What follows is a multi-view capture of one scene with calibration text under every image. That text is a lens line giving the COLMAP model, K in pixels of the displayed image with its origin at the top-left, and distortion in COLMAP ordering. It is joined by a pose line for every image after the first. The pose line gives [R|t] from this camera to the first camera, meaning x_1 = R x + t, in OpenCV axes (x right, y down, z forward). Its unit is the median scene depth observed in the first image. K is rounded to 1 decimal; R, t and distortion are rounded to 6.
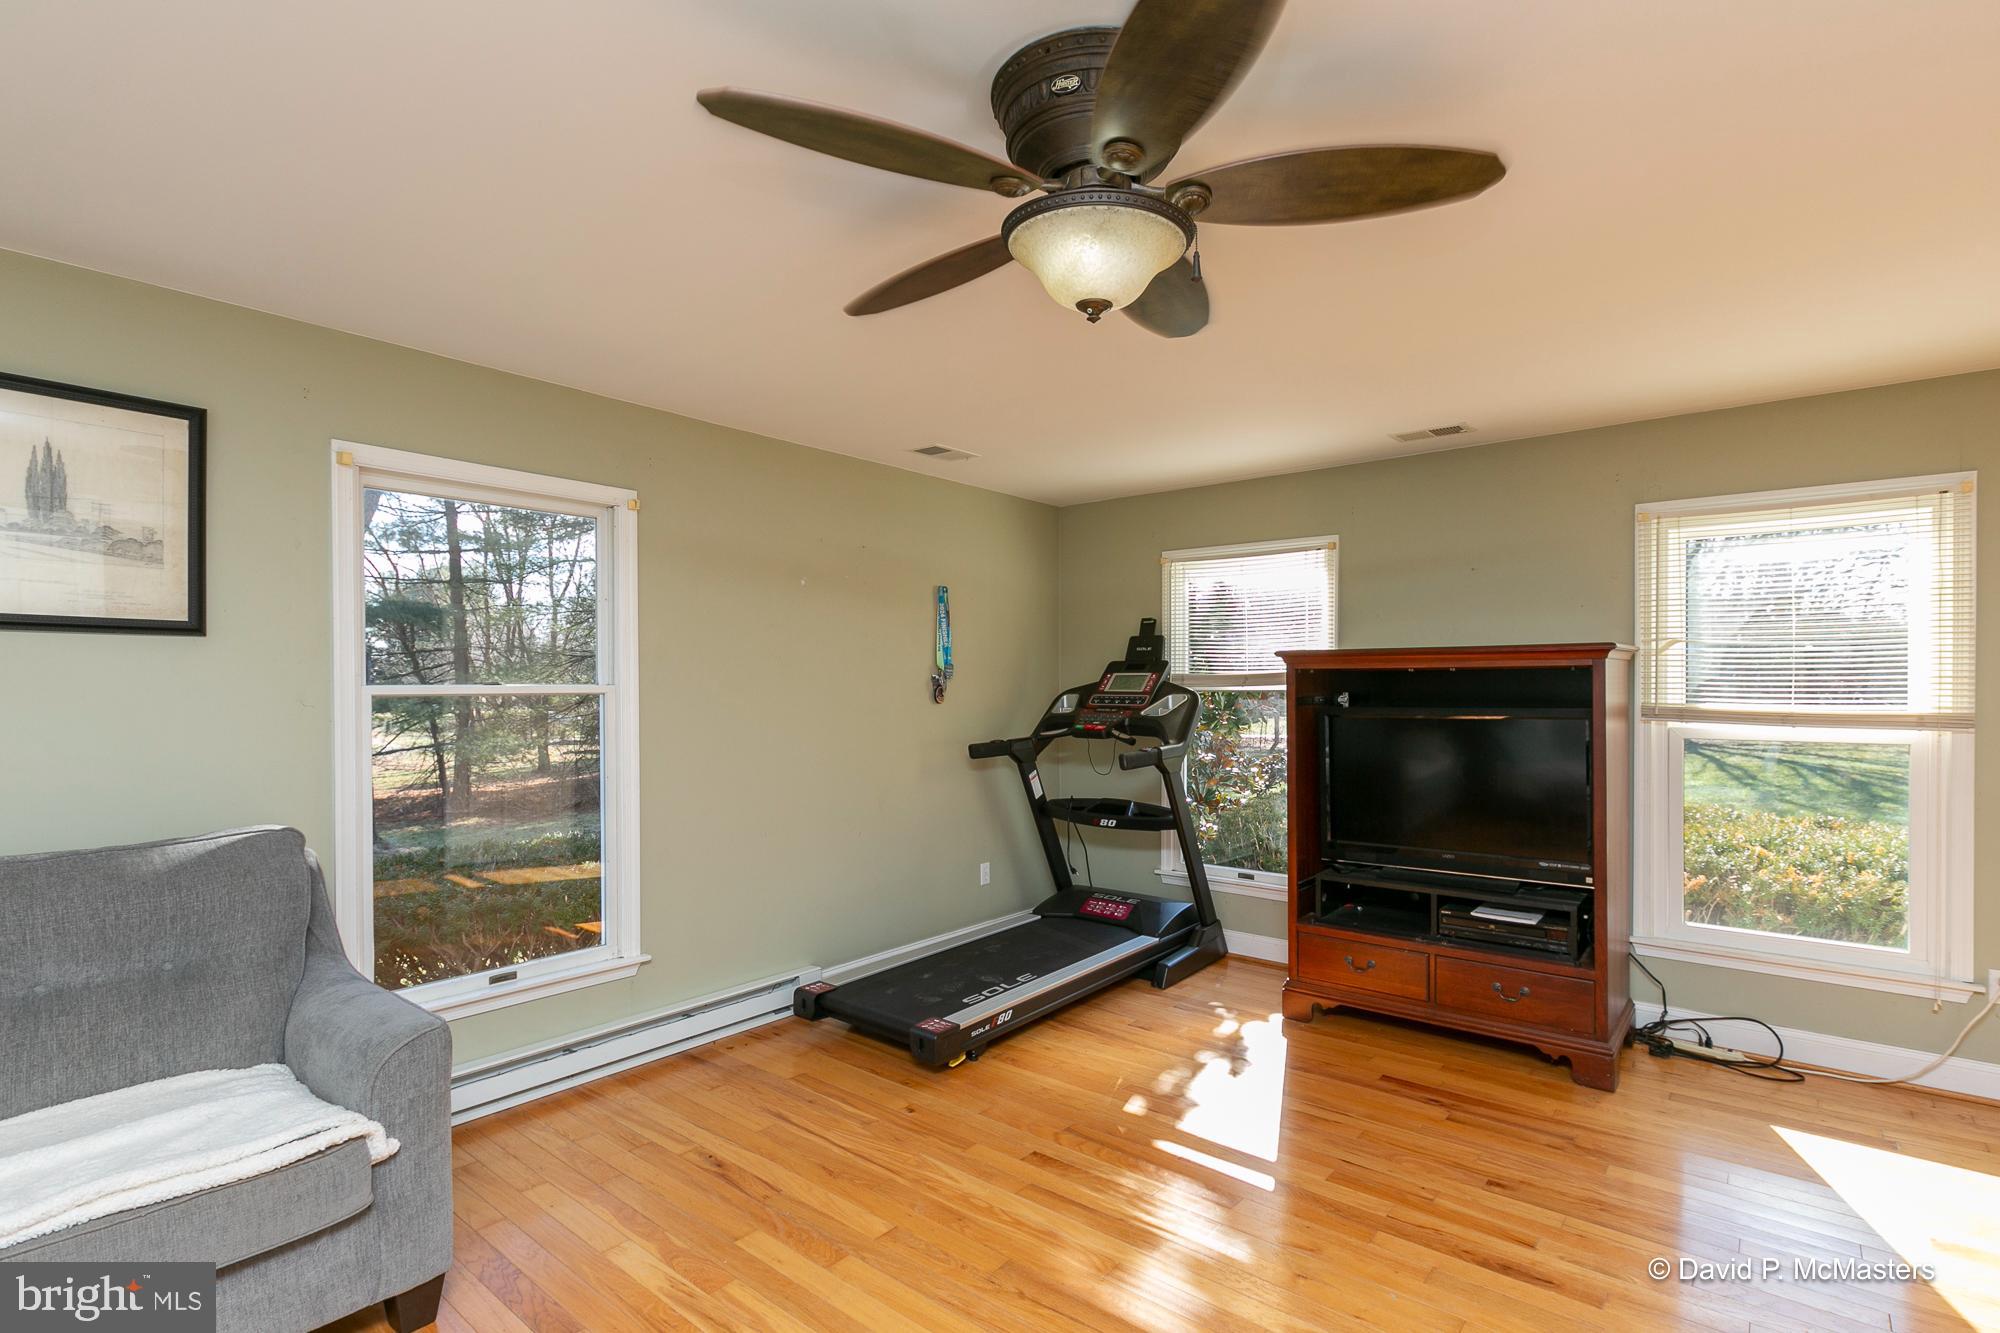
lens RADIAL K [[950.3, 0, 991.5], [0, 950.3, 698.4], [0, 0, 1]] dist [0.000774, -0.000141]
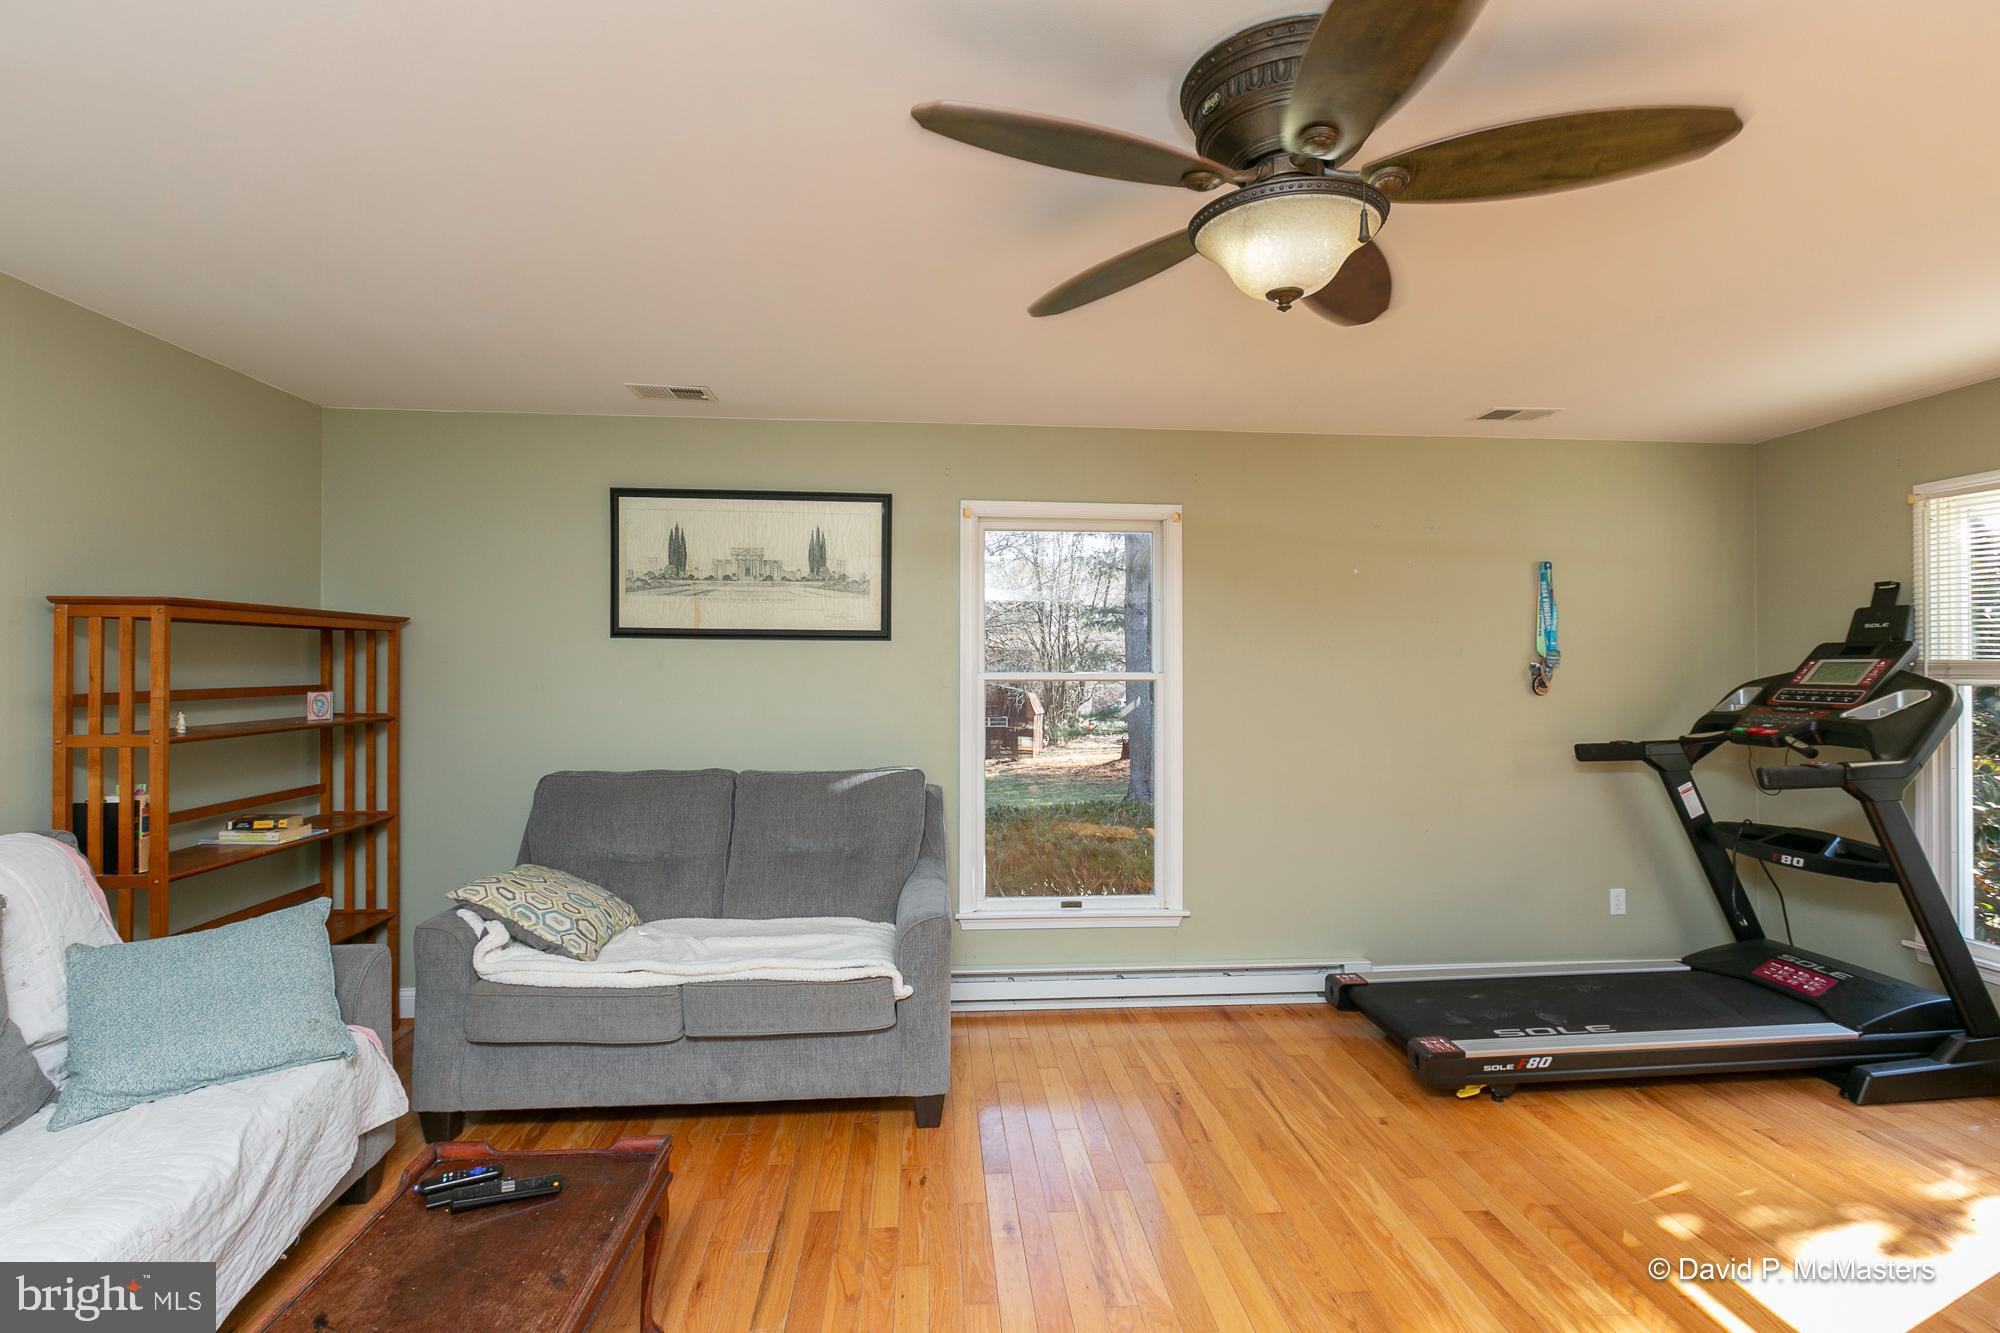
lens RADIAL K [[927.4, 0, 1000.0], [0, 927.4, 666.5], [0, 0, 1]] dist [0.001354, -0.000105]
pose [[0.696291, -0.000834, -0.717760, 0.272461], [-0.013523, 0.999807, -0.014281, -0.003104], [0.717633, 0.019650, 0.696145, 0.060676]]
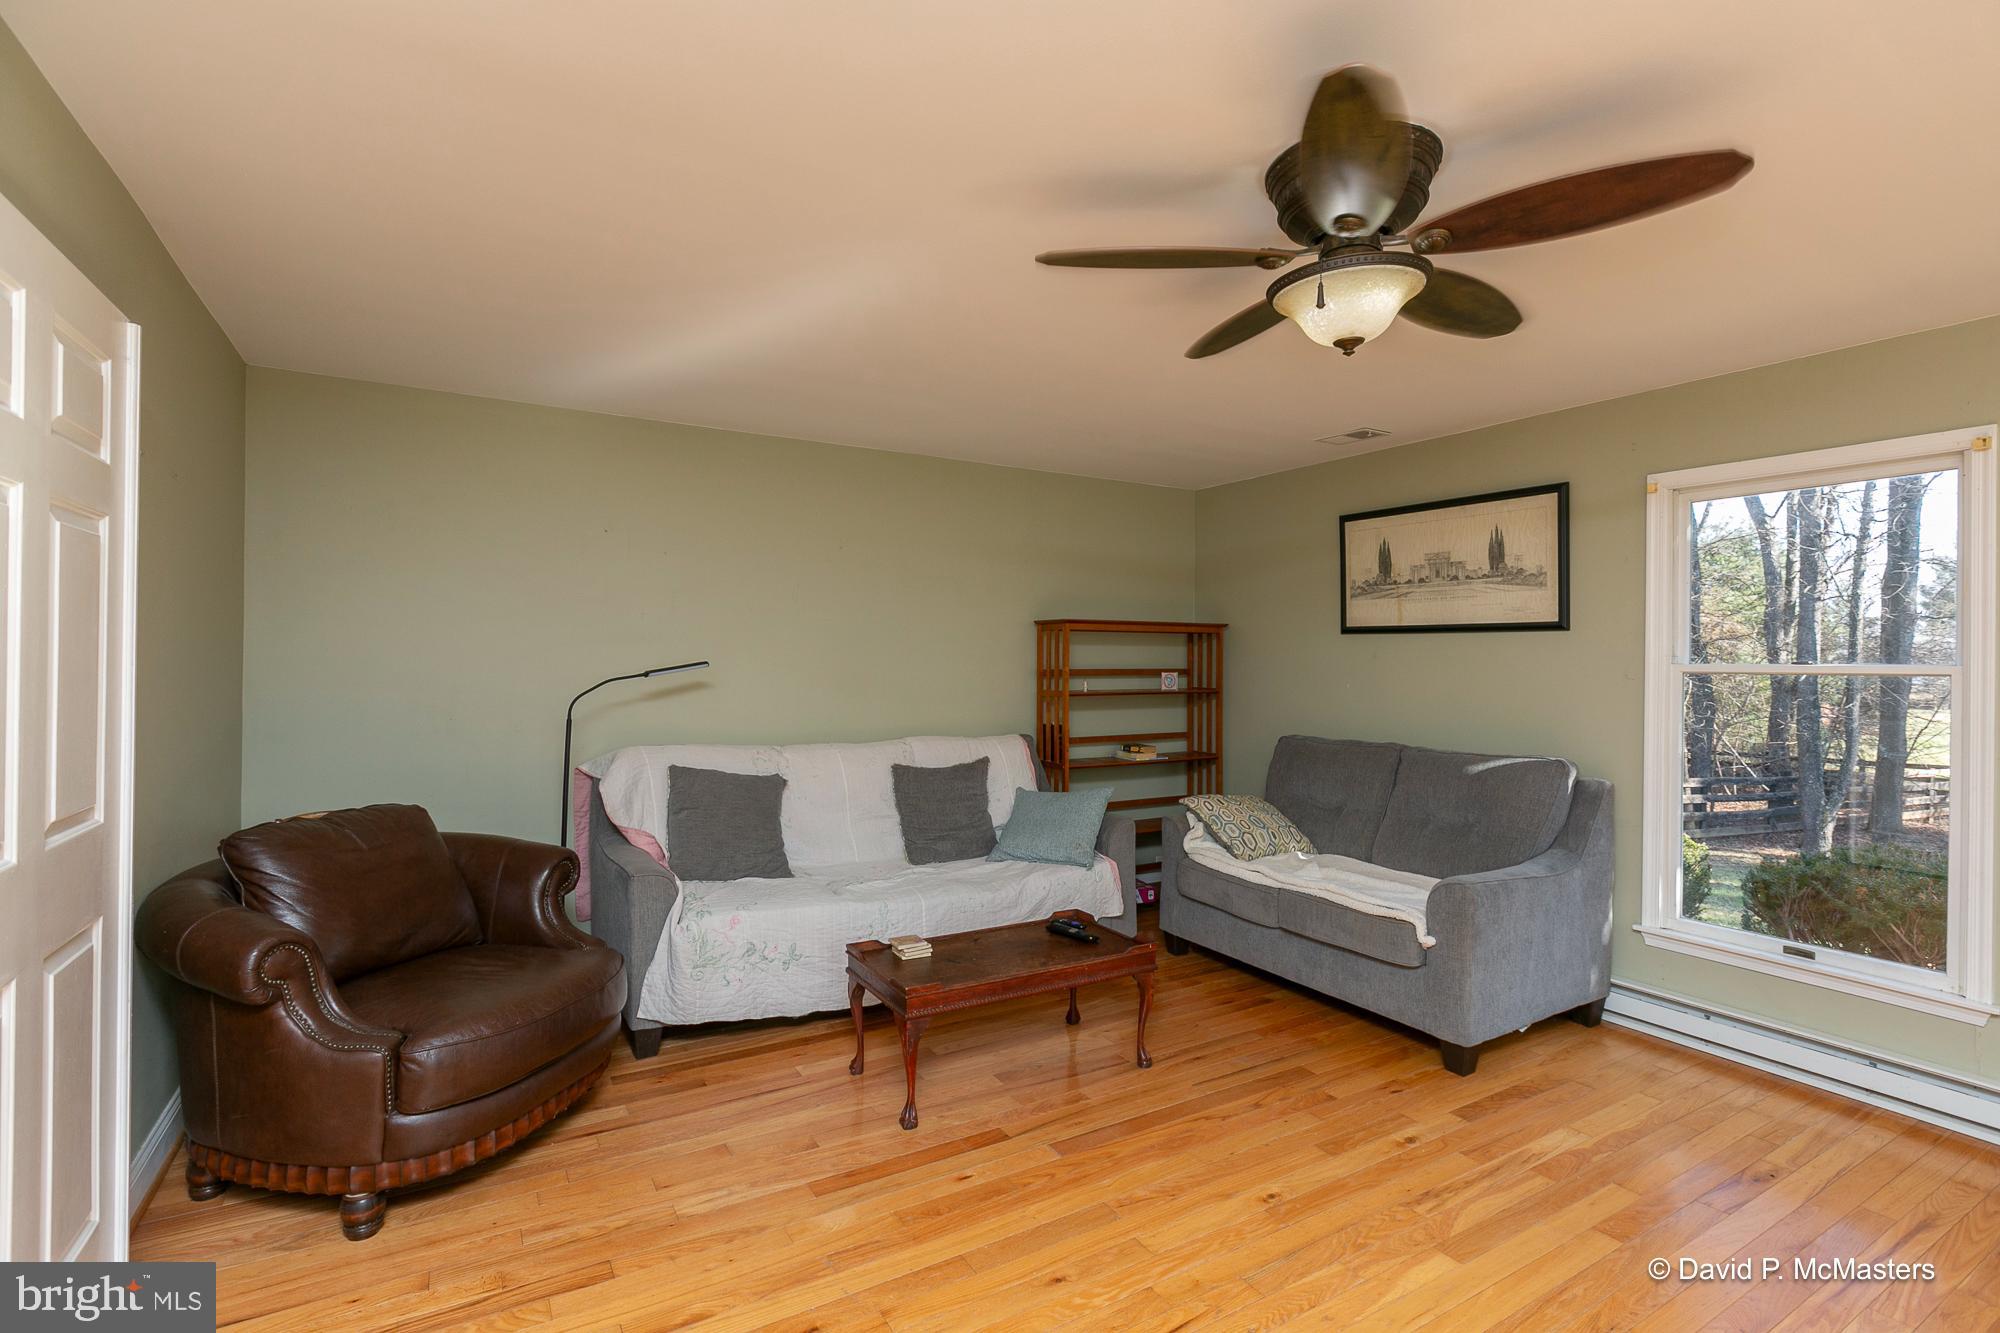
lens RADIAL K [[905.3, 0, 977.2], [0, 905.3, 665.5], [0, 0, 1]] dist [-0.000722, -0.000103]
pose [[-0.343789, 0.000944, -0.939047, 0.624429], [-0.026176, 0.999601, 0.010588, -0.000620], [0.938682, 0.028221, -0.343627, 0.445816]]
